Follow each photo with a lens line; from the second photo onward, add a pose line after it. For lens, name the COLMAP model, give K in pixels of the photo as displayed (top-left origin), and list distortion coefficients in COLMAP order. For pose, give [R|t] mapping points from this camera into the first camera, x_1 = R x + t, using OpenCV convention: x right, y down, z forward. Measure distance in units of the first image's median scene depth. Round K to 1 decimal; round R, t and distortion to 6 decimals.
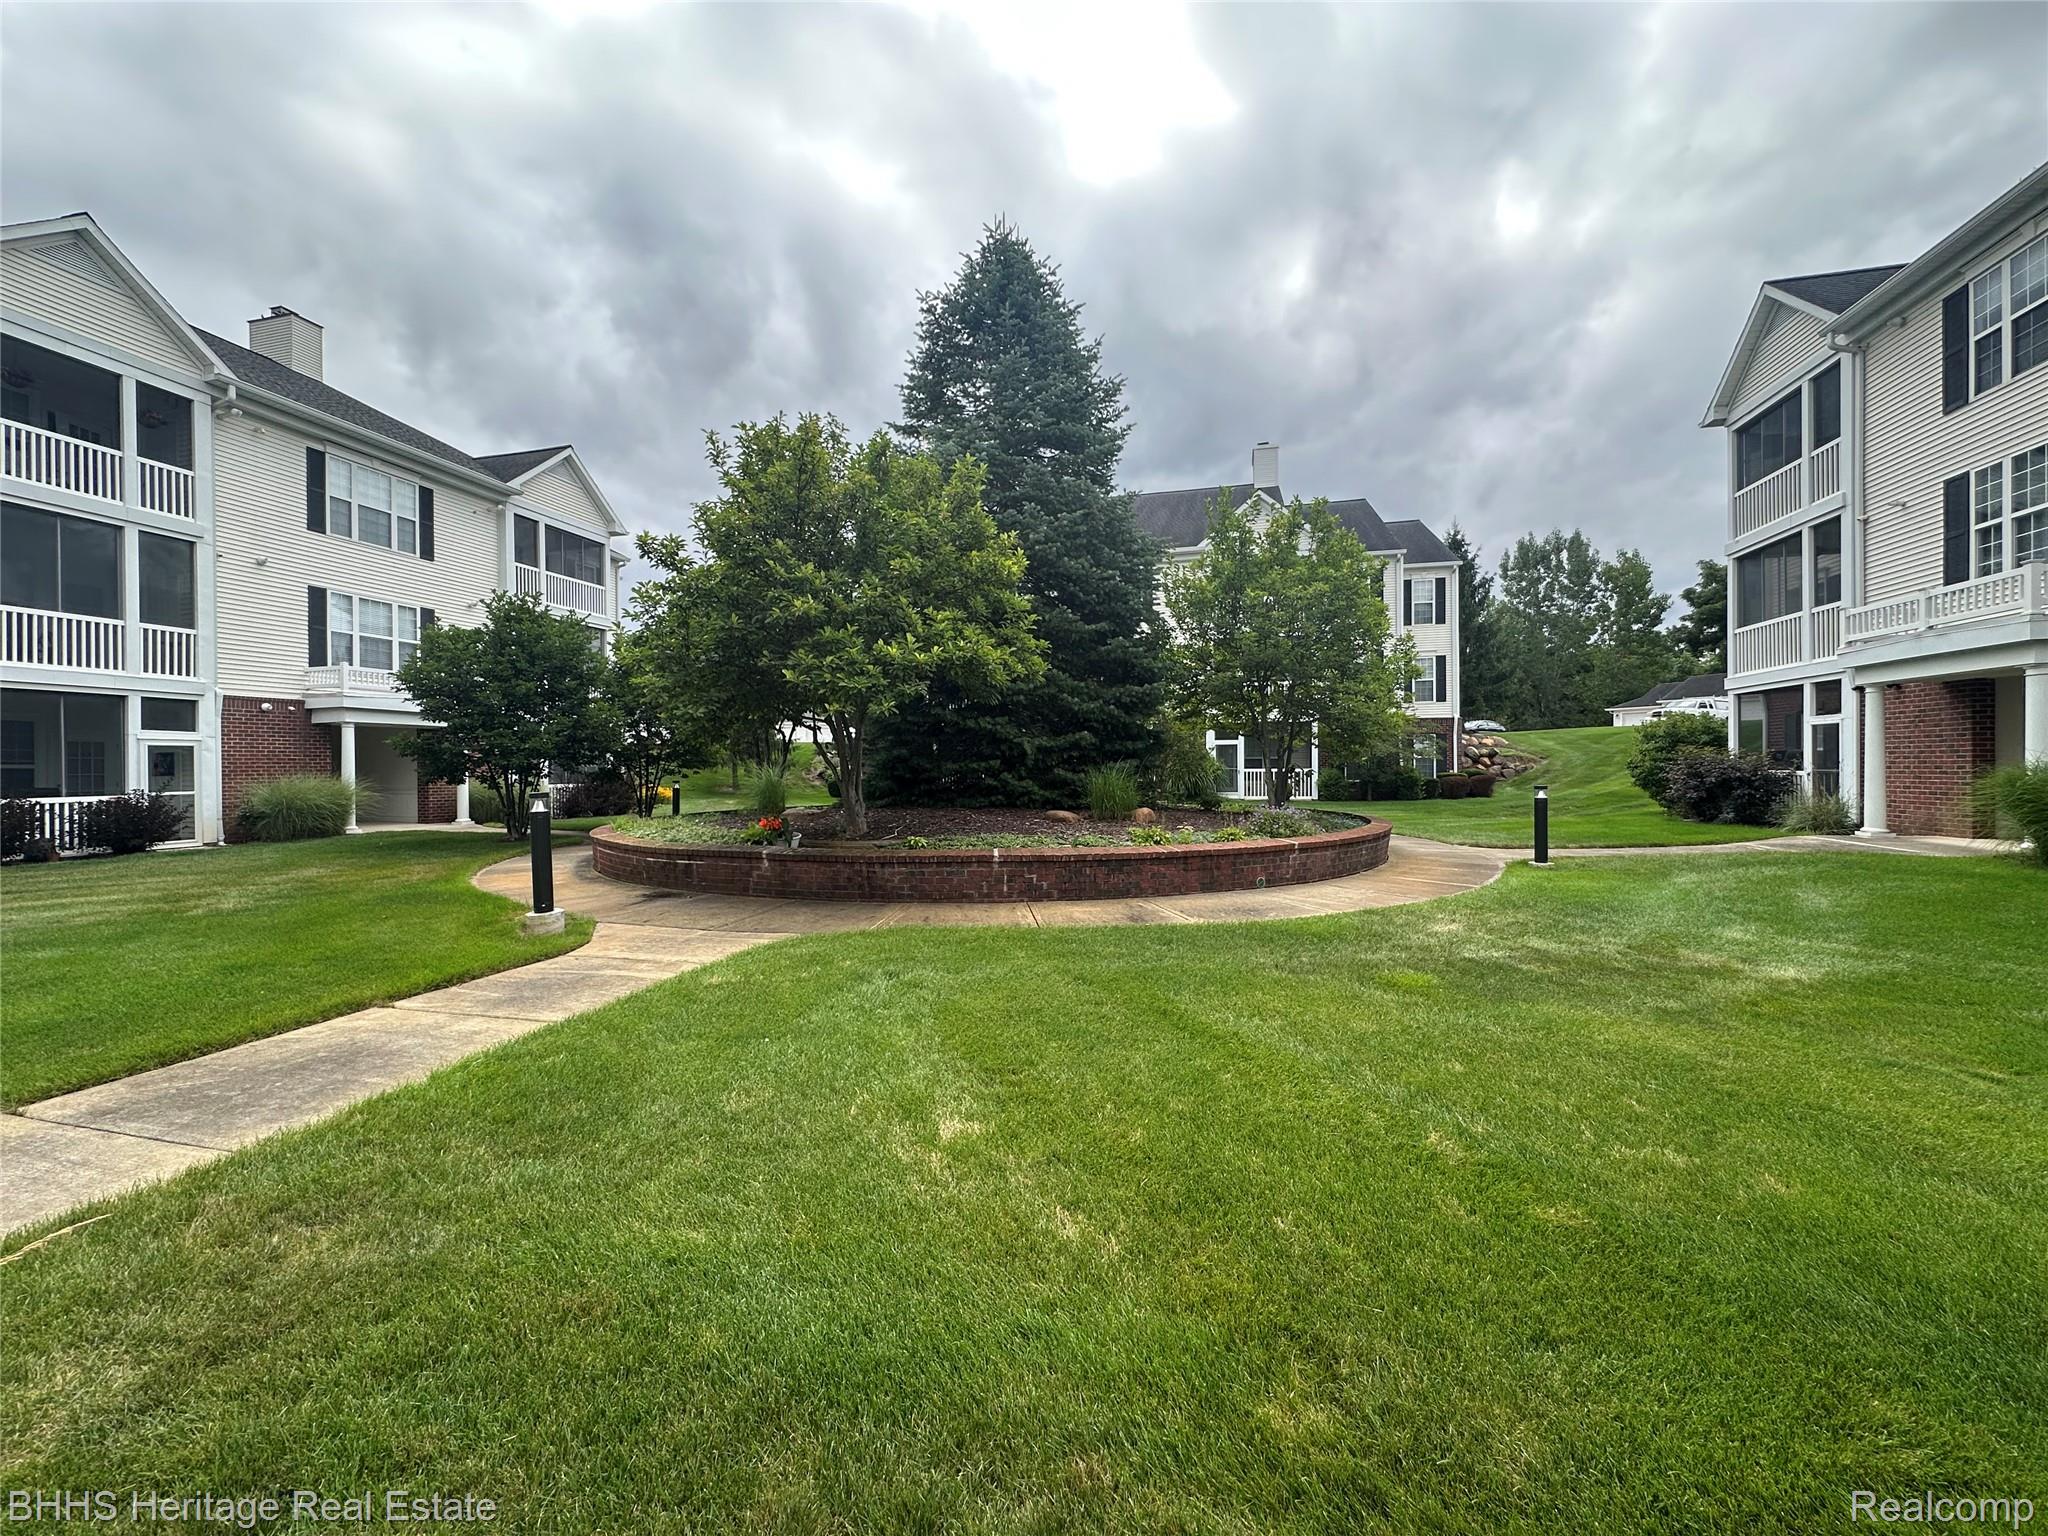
lens RADIAL K [[815.9, 0, 1022.2], [0, 815.9, 771.2], [0, 0, 1]] dist [-0.007407, 0.002136]
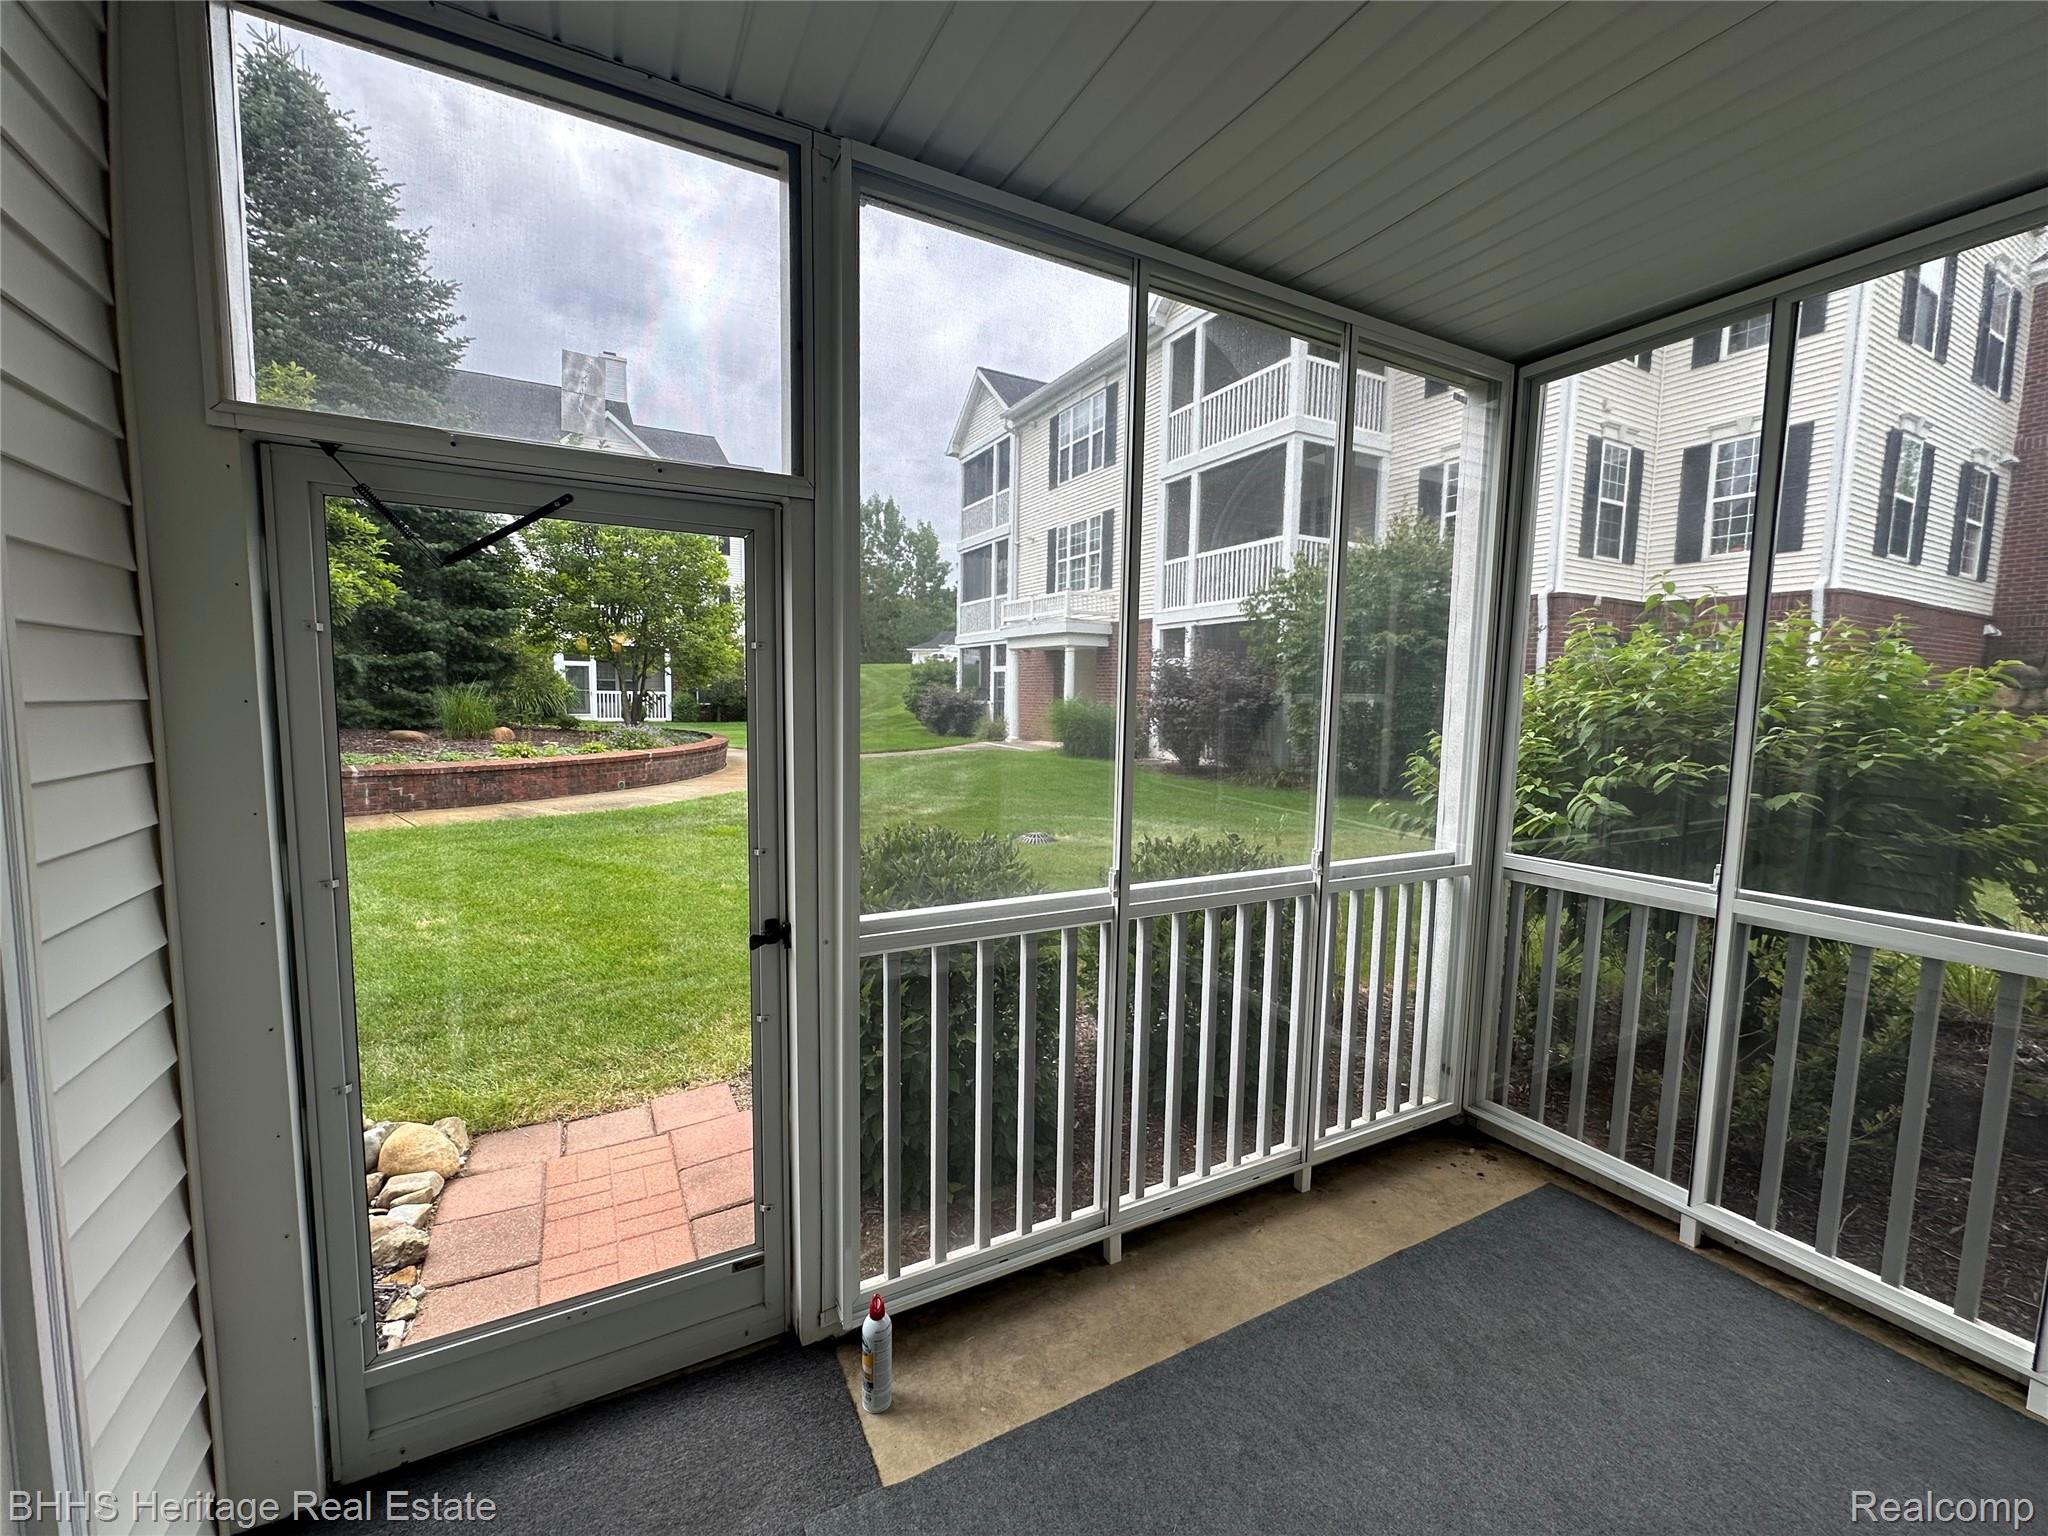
lens RADIAL K [[815.9, 0, 1022.2], [0, 815.9, 771.2], [0, 0, 1]] dist [-0.007407, 0.002136]
pose [[0.731503, -0.043652, 0.680439, -0.068639], [-0.020697, 0.996067, 0.086150, -0.003012], [-0.681524, -0.077102, 0.727723, -0.209609]]
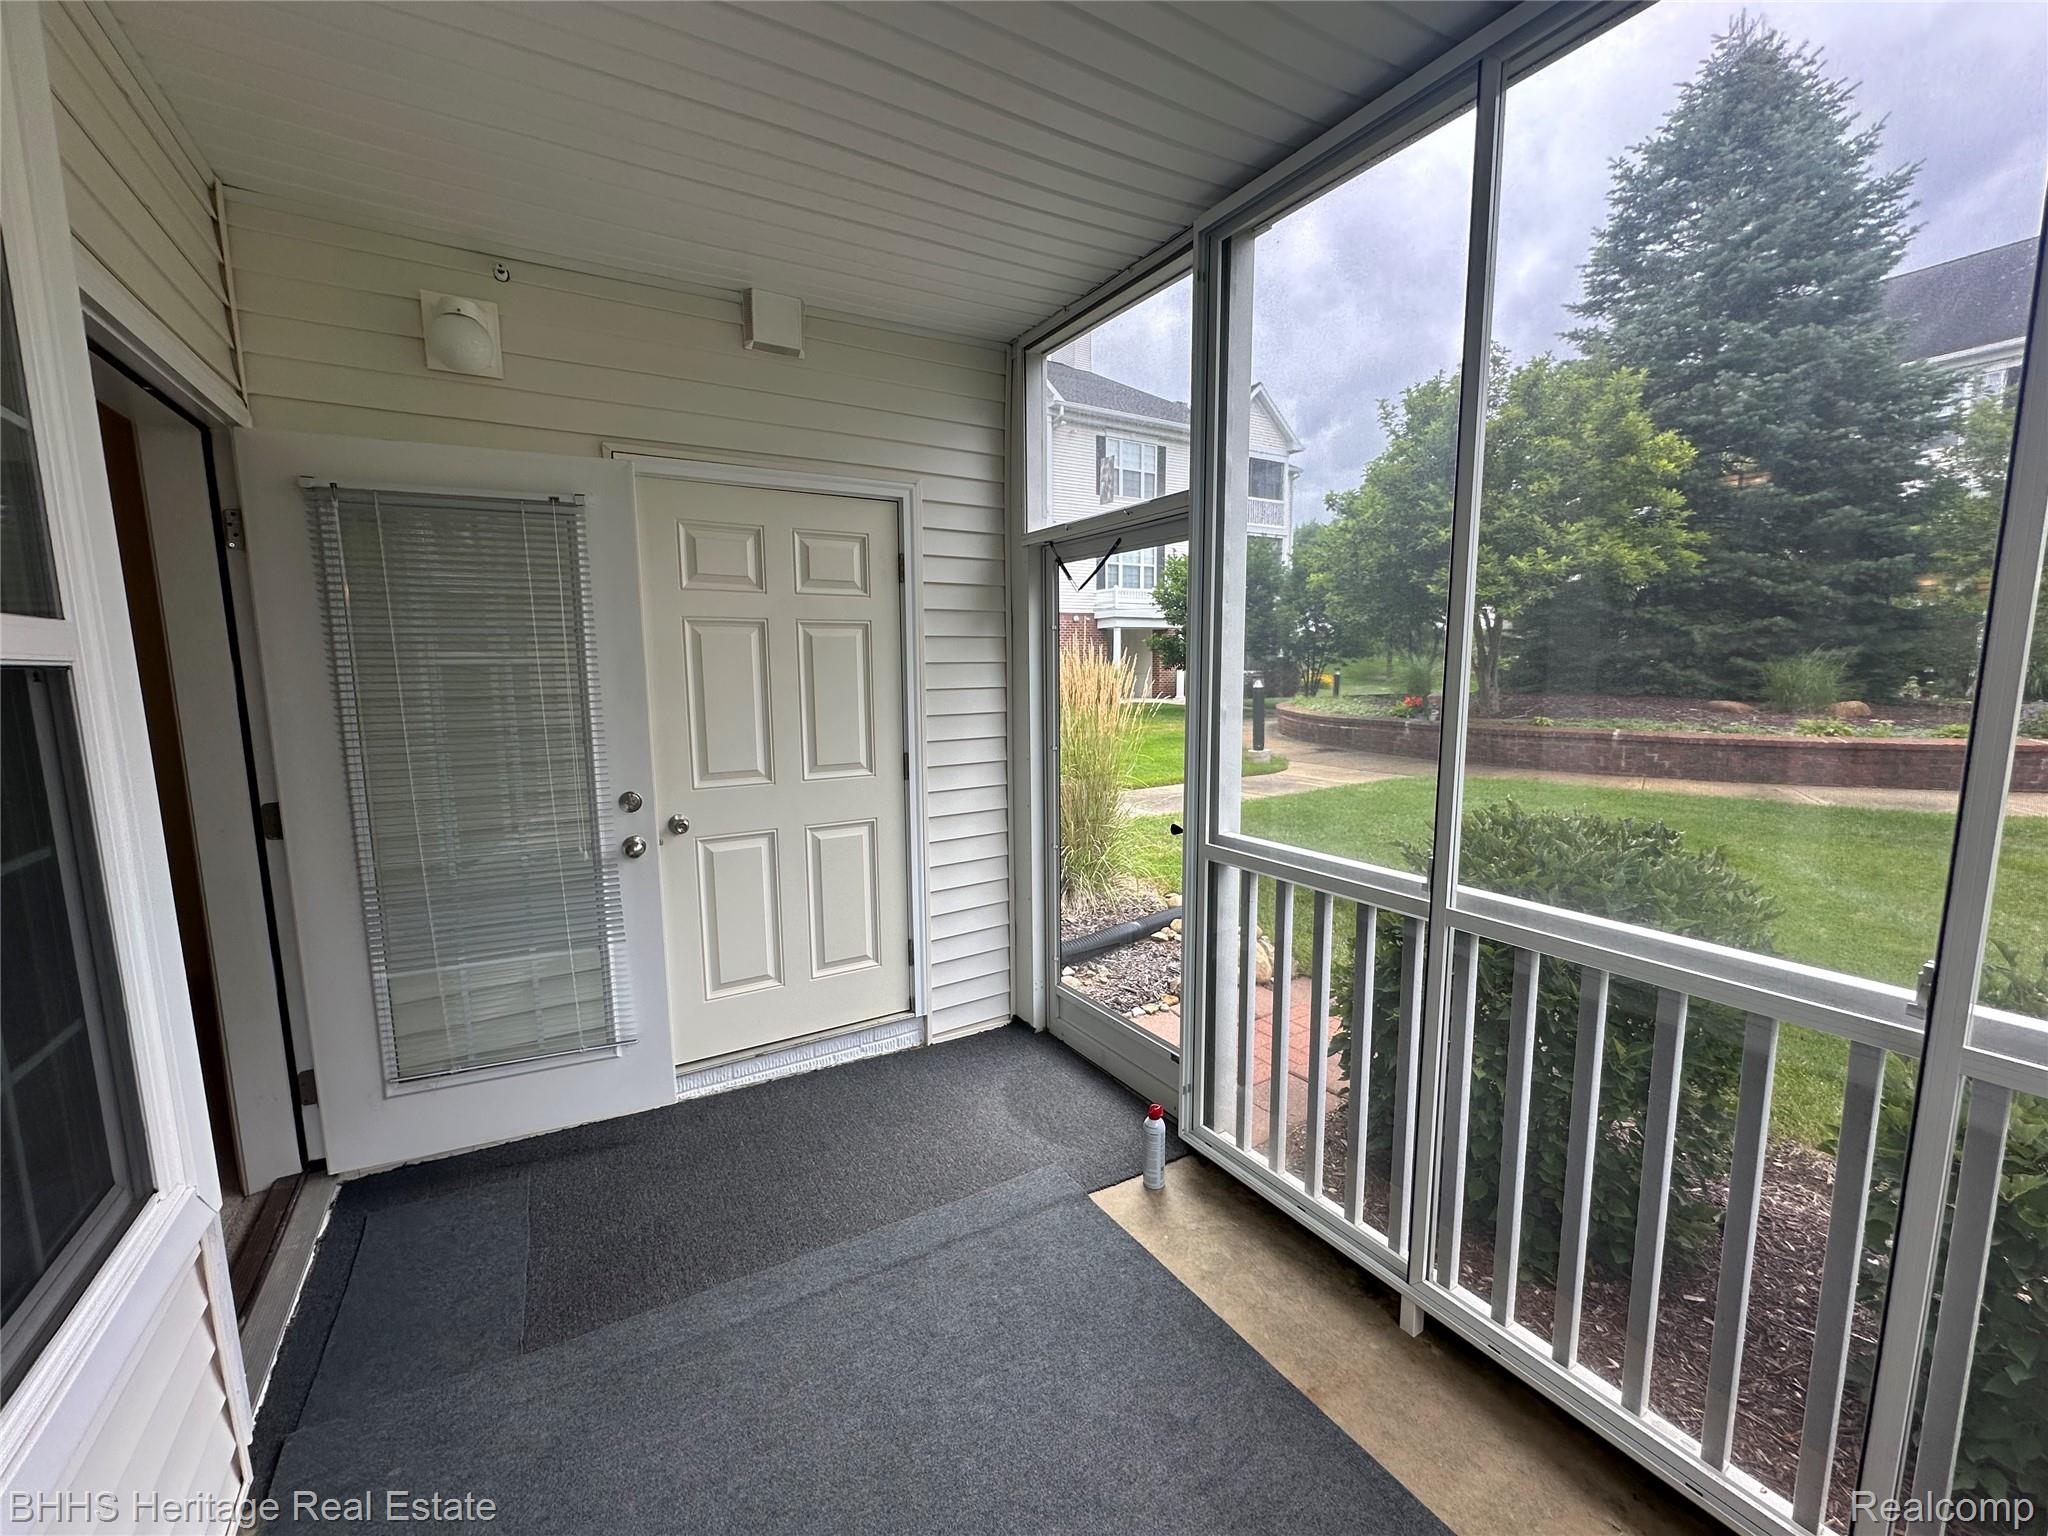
lens RADIAL K [[815.9, 0, 1022.2], [0, 815.9, 771.2], [0, 0, 1]] dist [-0.007407, 0.002136]
pose [[0.724206, 0.090650, -0.683599, 0.089502], [0.003097, 0.990884, 0.134679, -0.001680], [0.689576, -0.099653, 0.717324, -0.242726]]
